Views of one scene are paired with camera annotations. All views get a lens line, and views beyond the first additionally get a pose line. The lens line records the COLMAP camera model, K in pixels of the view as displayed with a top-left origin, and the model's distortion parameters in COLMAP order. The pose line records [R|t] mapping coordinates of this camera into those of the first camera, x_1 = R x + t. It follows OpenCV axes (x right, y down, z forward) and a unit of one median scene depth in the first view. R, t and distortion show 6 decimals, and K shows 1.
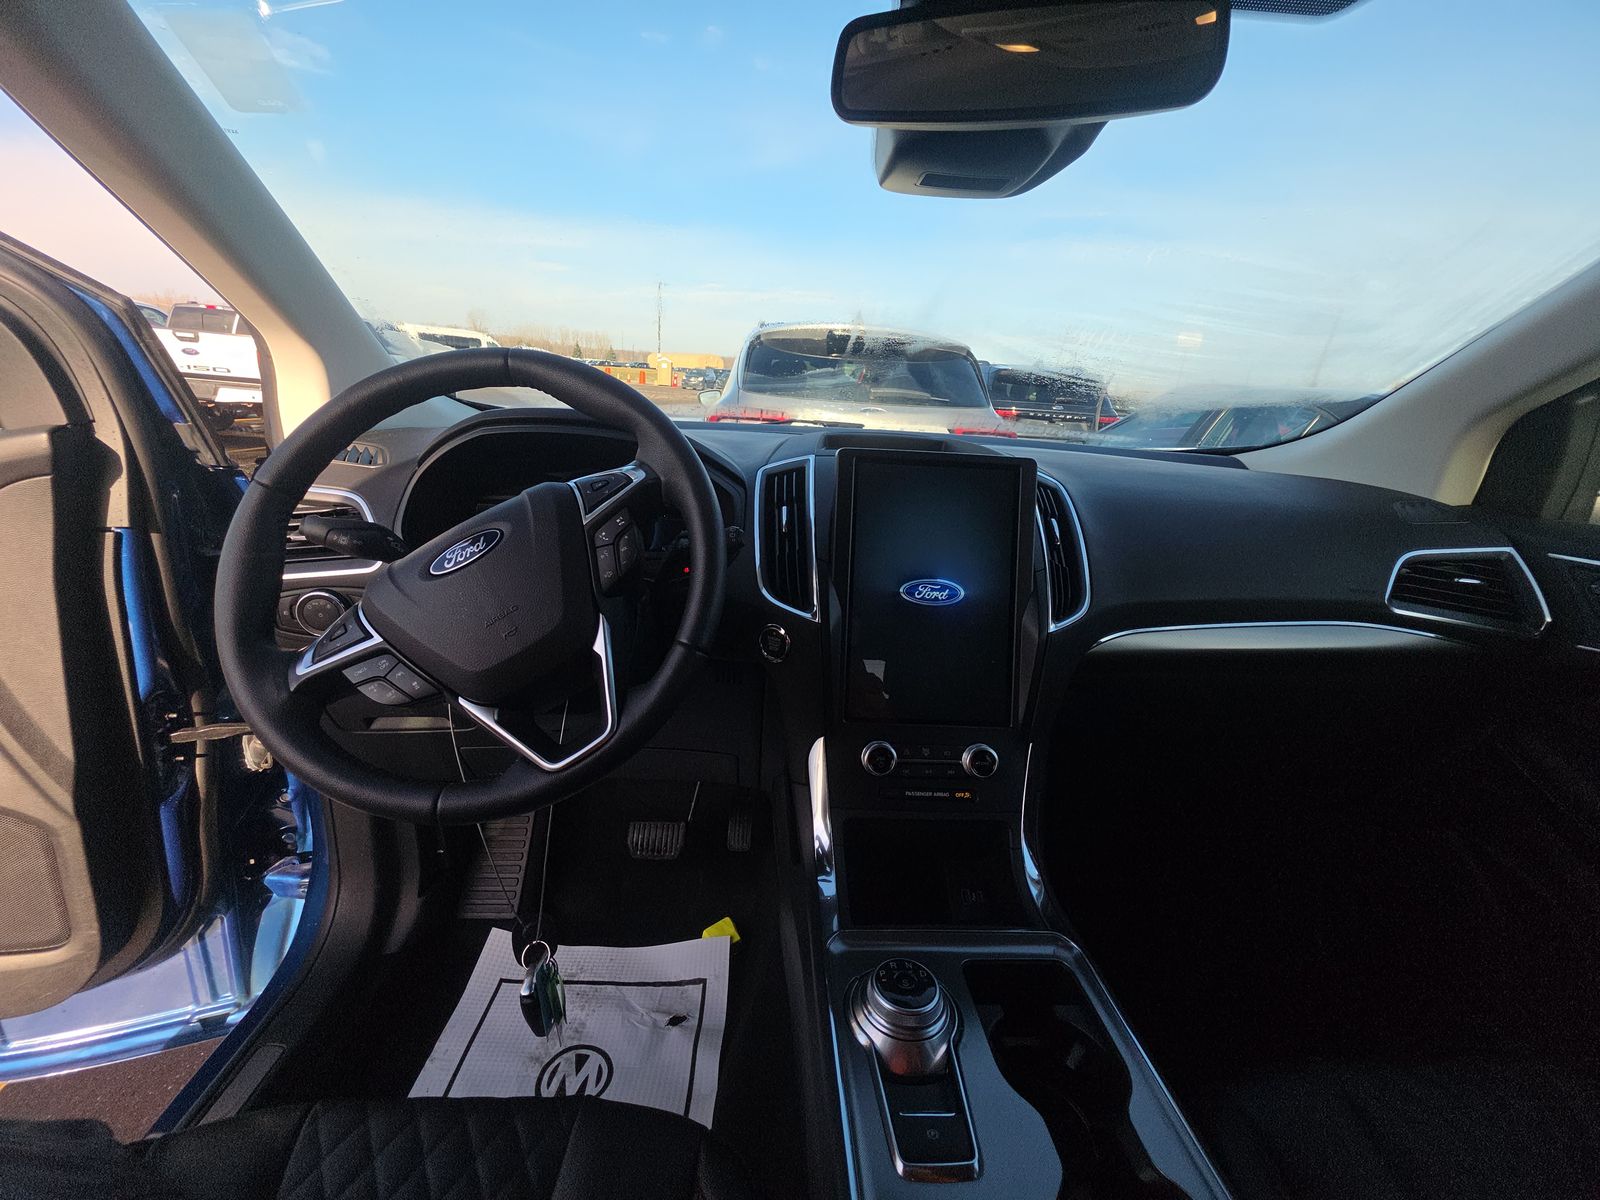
lens RADIAL K [[628.6, 0, 800.0], [0, 628.6, 600.0], [0, 0, 1]] dist [0.015676, -0.008617]
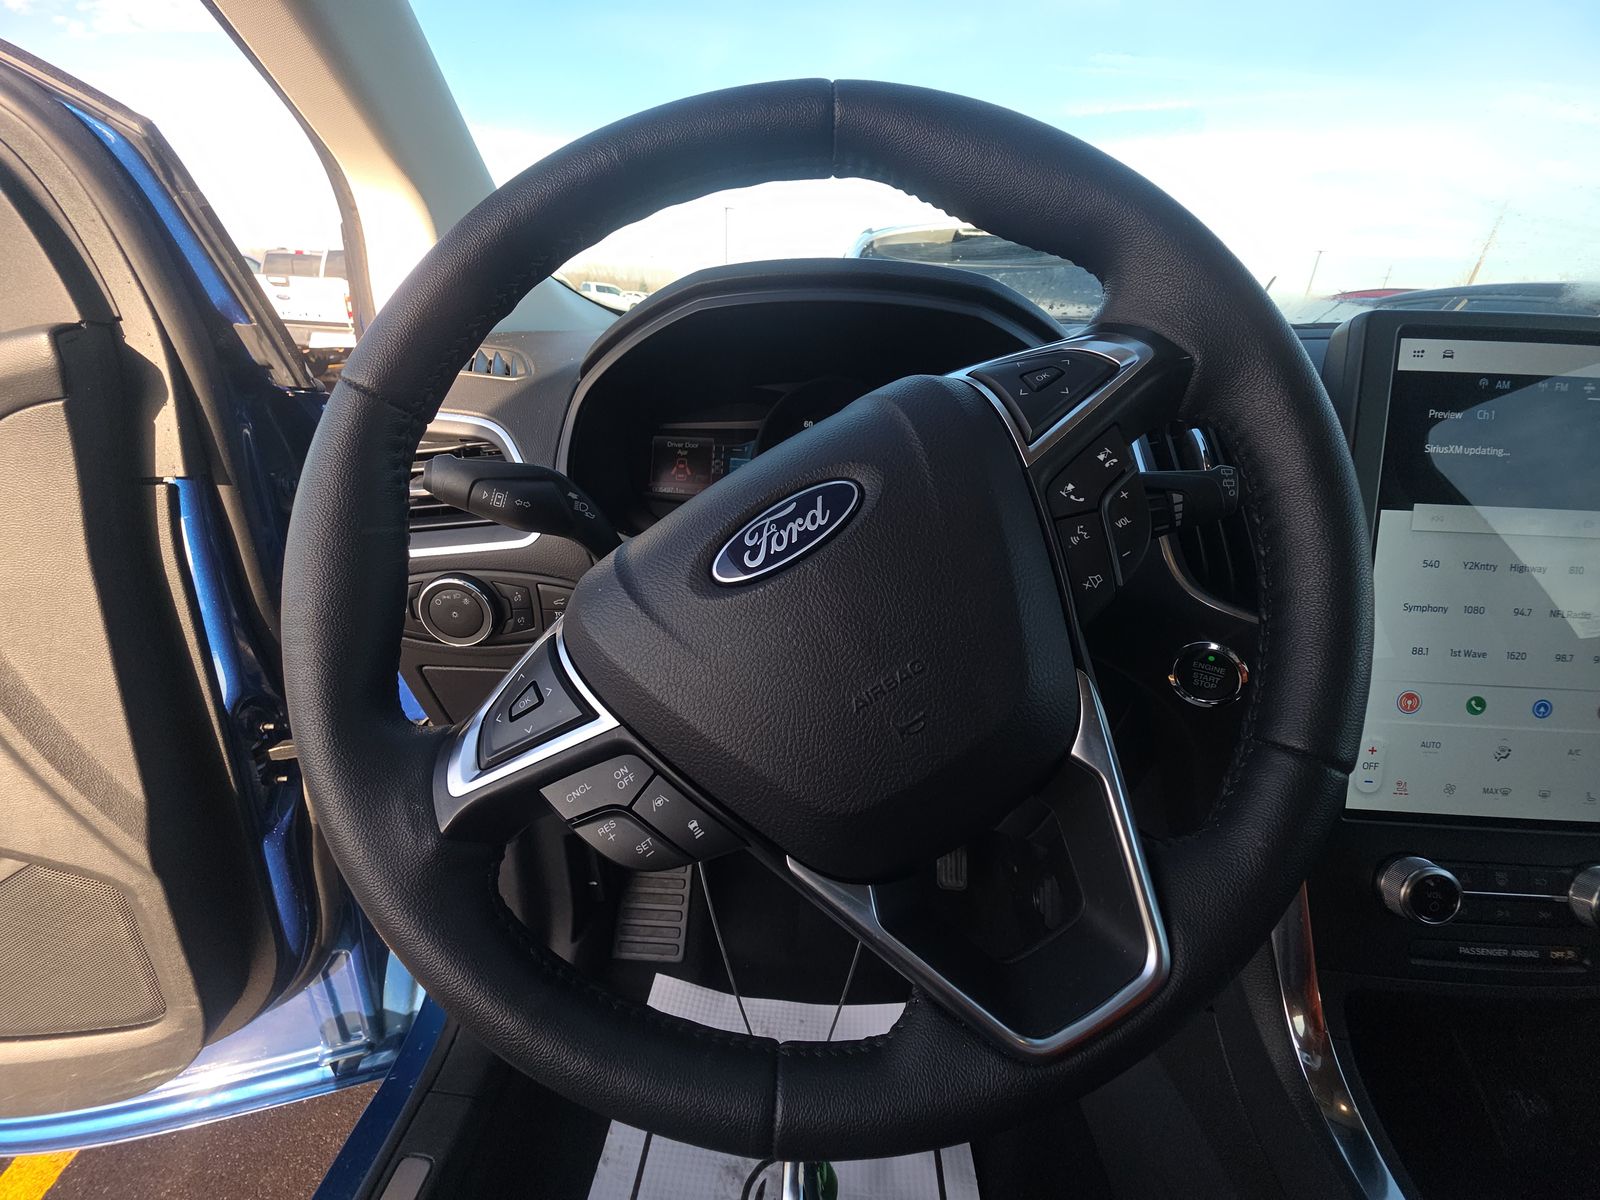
lens RADIAL K [[628.6, 0, 800.0], [0, 628.6, 600.0], [0, 0, 1]] dist [0.015676, -0.008617]
pose [[0.994624, 0.009842, -0.103087, -0.319245], [-0.000103, 0.995567, 0.094055, -0.046906], [0.103555, -0.093539, 0.990215, 0.374496]]
